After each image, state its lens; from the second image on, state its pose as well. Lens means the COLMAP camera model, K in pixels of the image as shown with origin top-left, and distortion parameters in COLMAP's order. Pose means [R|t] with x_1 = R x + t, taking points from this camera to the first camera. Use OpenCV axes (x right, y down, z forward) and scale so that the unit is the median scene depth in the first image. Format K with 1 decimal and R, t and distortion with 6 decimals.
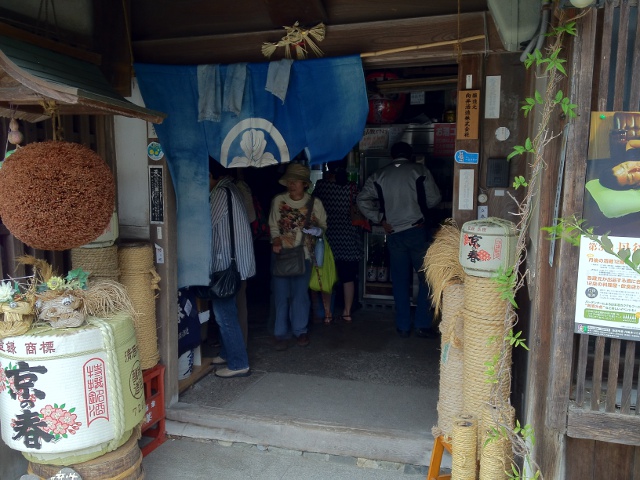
lens RADIAL K [[615.0, 0, 320.0], [0, 615.0, 245.0], [0, 0, 1]] dist [0.061321, 0.000000]
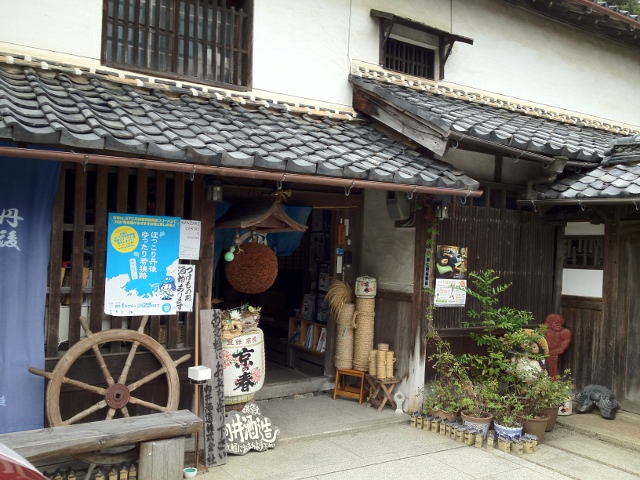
lens RADIAL K [[615.0, 0, 319.6], [0, 615.0, 240.2], [0, 0, 1]] dist [0.061321, 0.000000]
pose [[0.621334, 0.036893, 0.782677, -1.913675], [0.056691, 0.994156, -0.091865, 0.035216], [-0.781492, 0.101450, 0.615612, -0.472373]]
